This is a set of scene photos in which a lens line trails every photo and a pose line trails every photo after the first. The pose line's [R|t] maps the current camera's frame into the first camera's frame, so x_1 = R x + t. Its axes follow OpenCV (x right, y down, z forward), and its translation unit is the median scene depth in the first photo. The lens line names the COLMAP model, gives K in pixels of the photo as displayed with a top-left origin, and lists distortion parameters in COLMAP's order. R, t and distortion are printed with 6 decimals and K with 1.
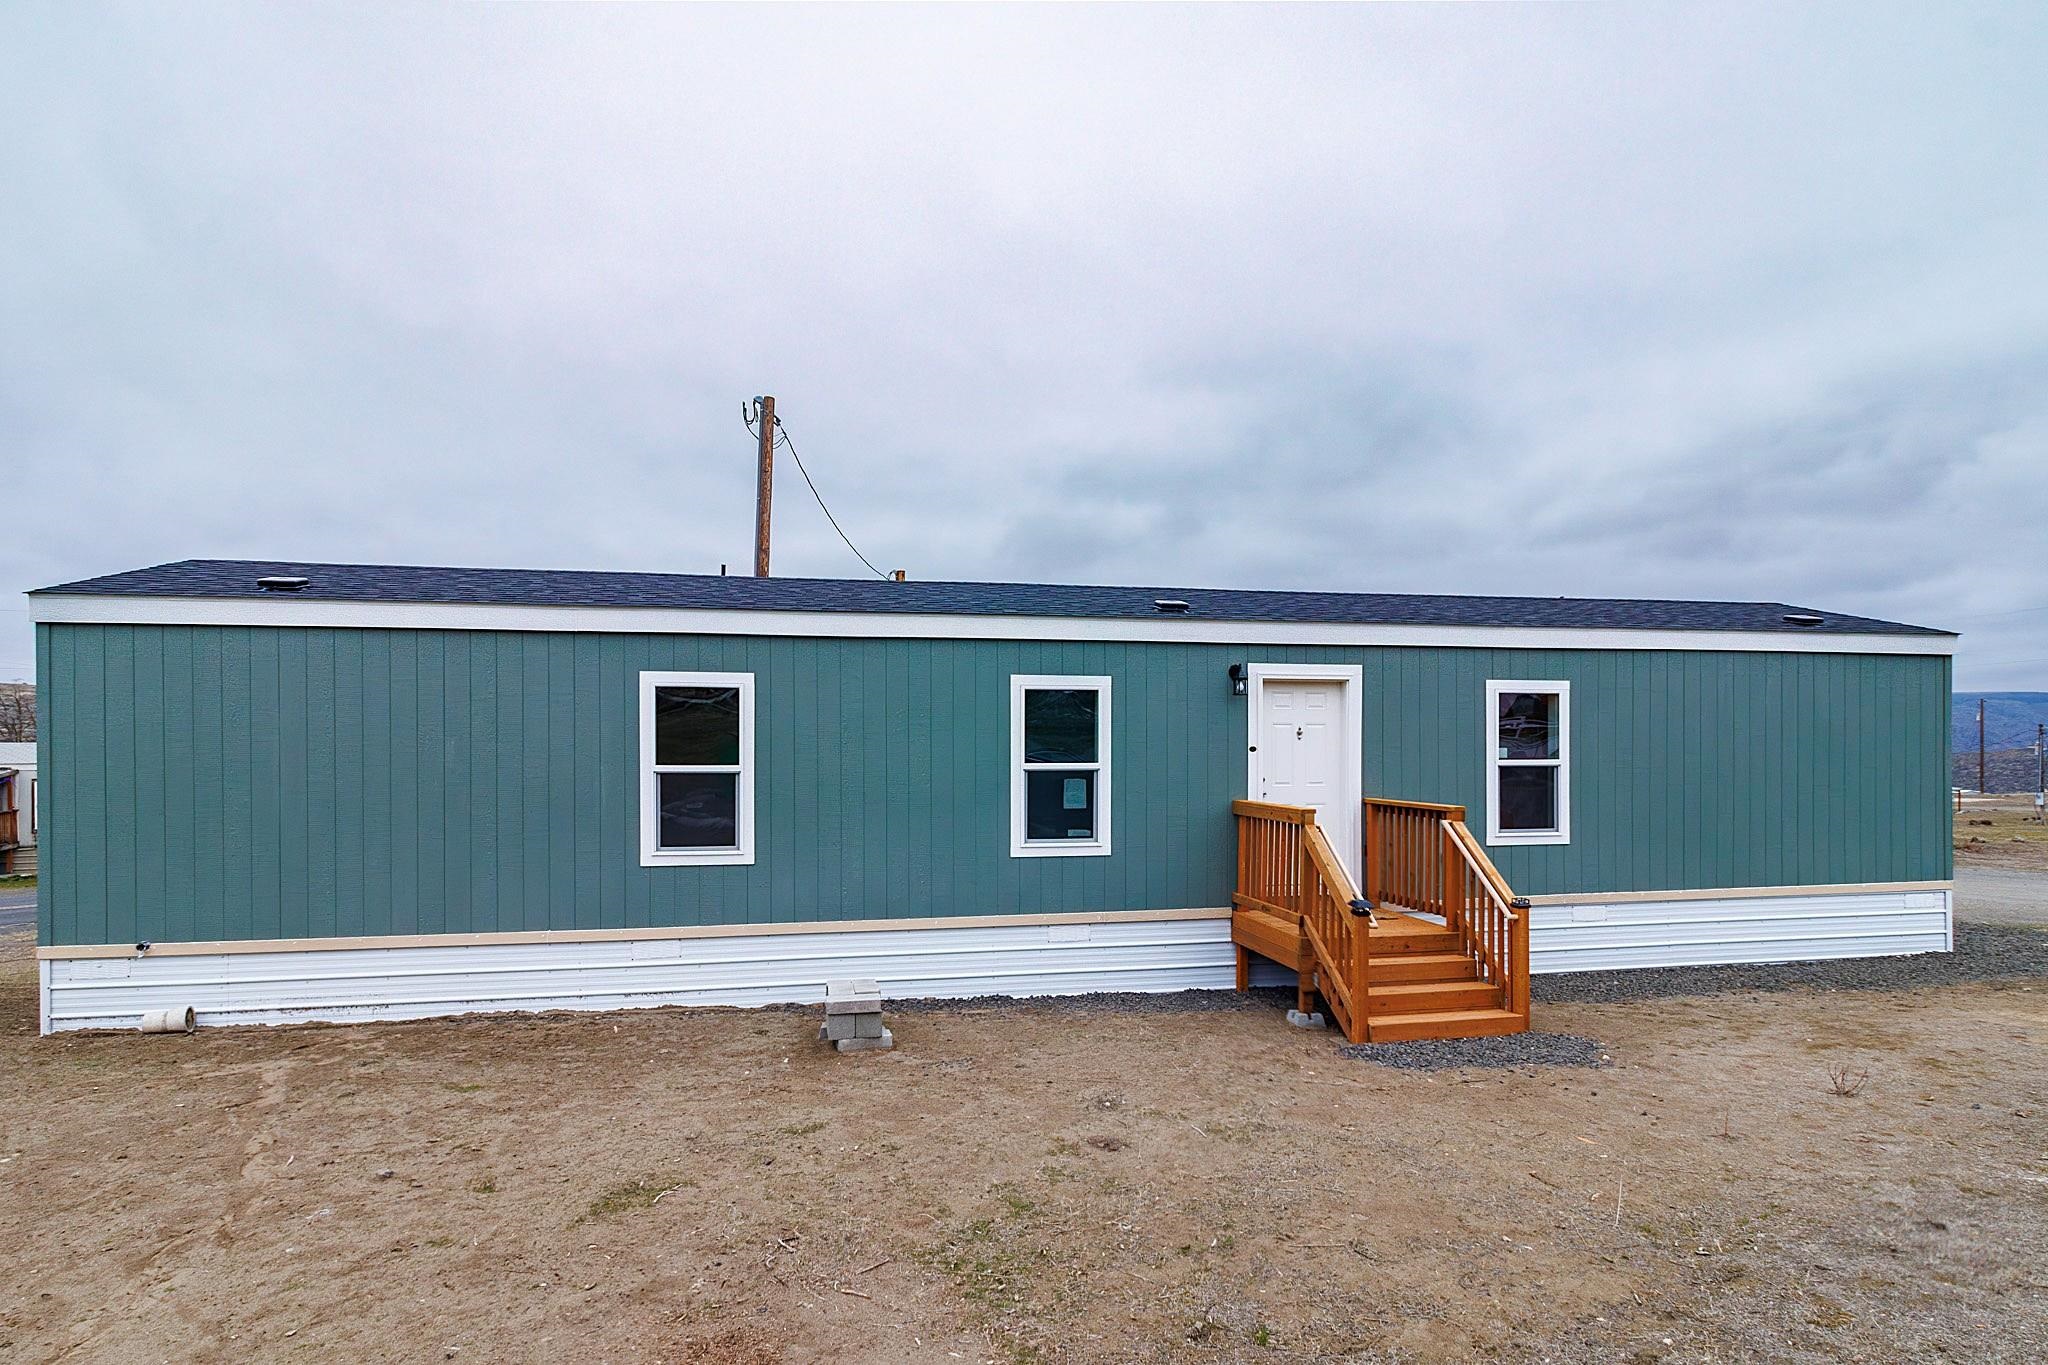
lens RADIAL K [[895.3, 0, 1023.9], [0, 895.3, 768.1], [0, 0, 1]] dist [0.010869, 0.000538]
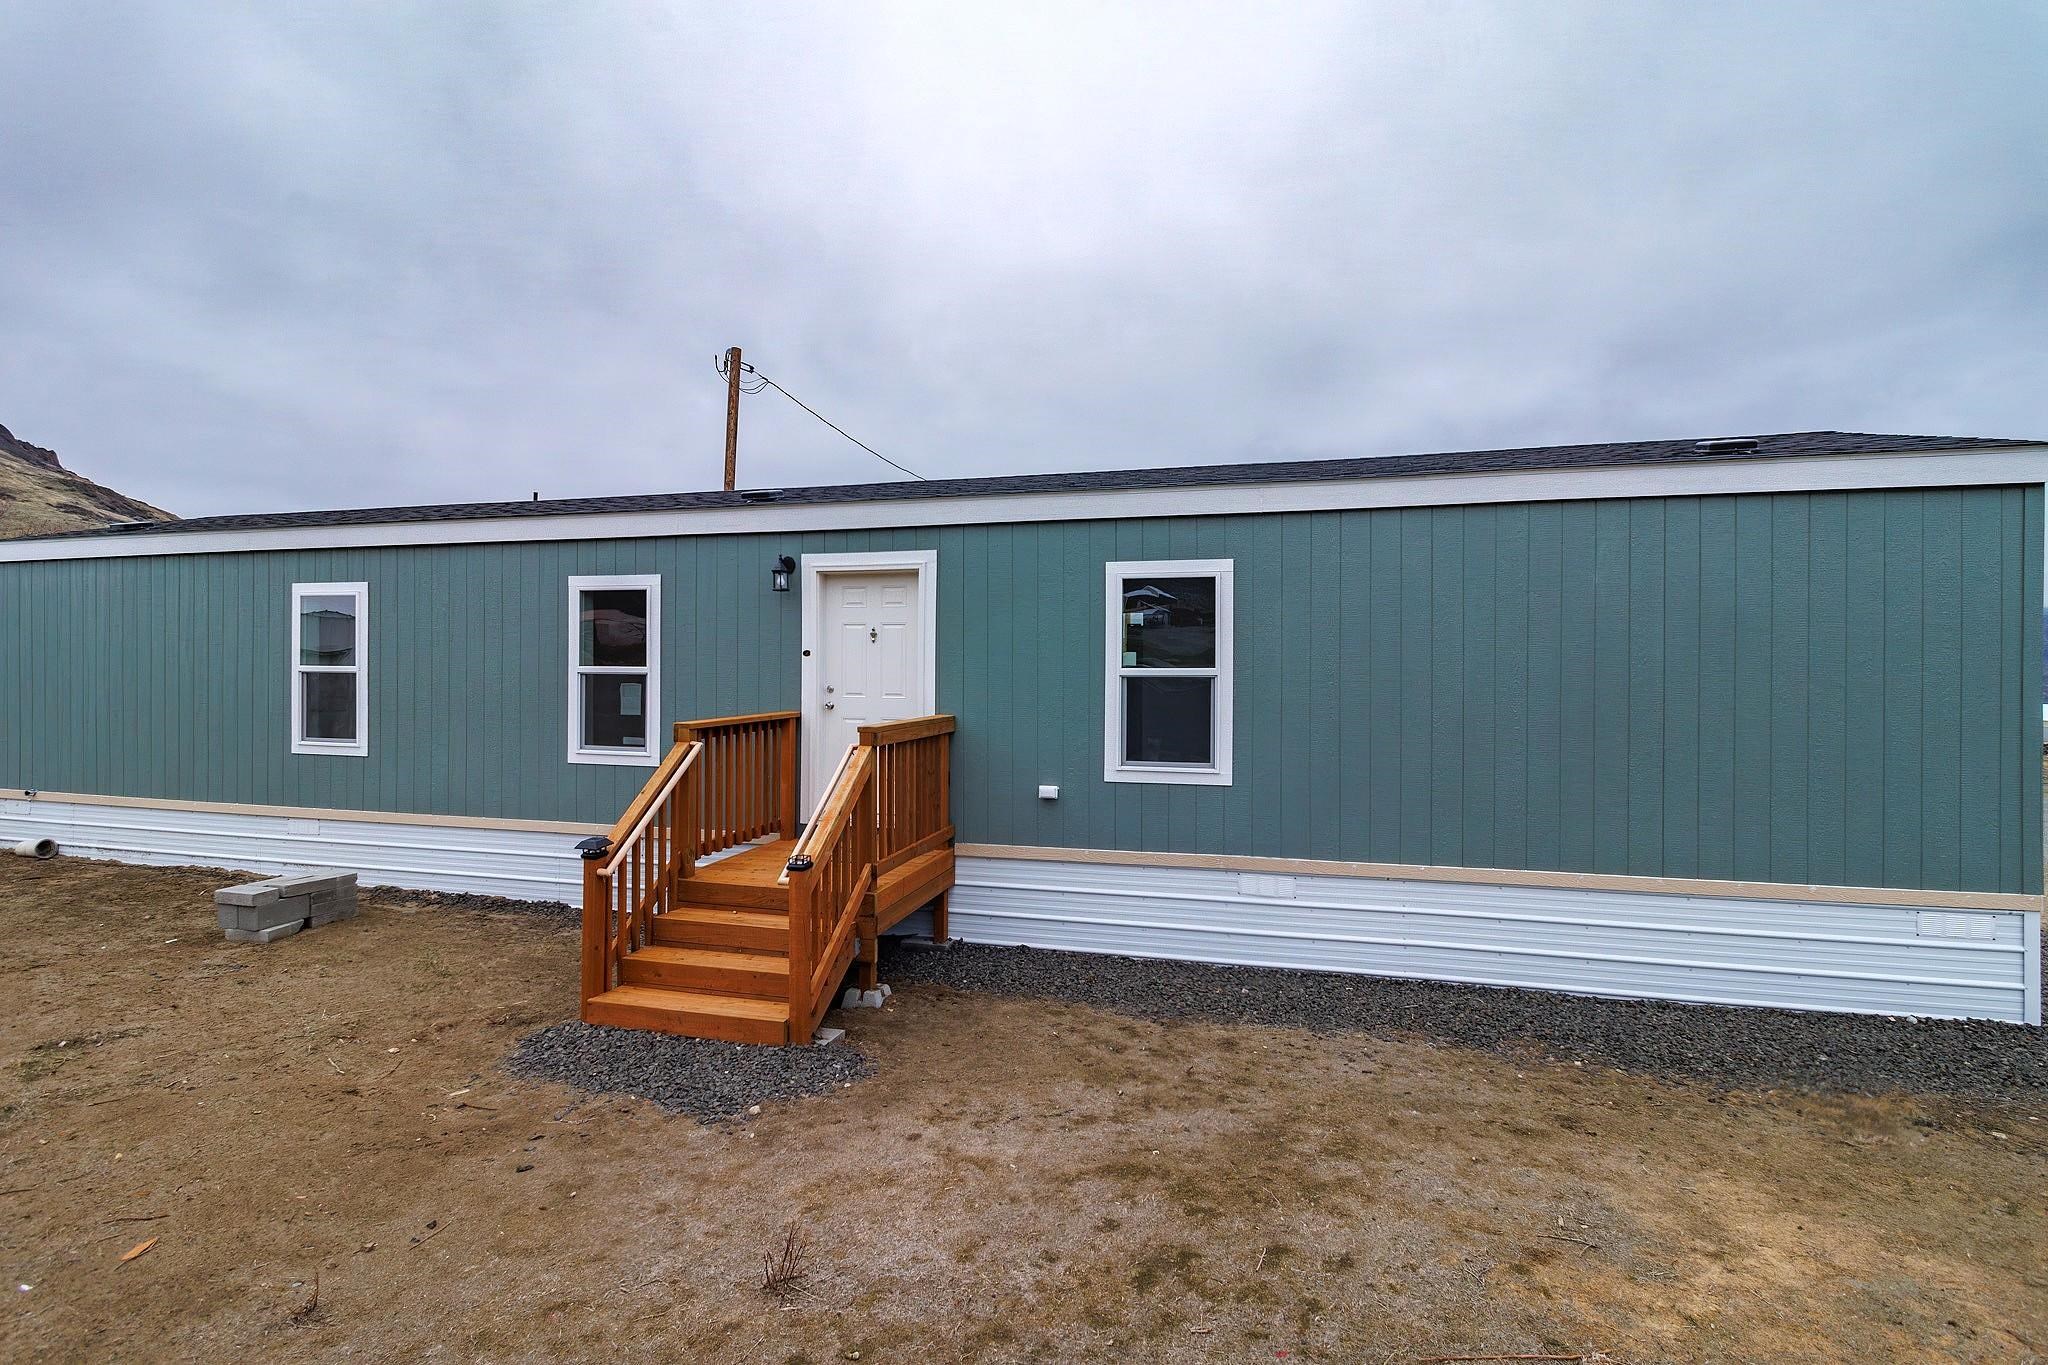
lens RADIAL K [[1093.0, 0, 1030.7], [0, 1093.0, 674.3], [0, 0, 1]] dist [0.004176, 0.001309]
pose [[0.893002, 0.012453, -0.449880, 0.925176], [-0.011787, 0.999921, 0.004282, -0.007542], [0.449898, 0.001479, 0.893079, 0.153522]]
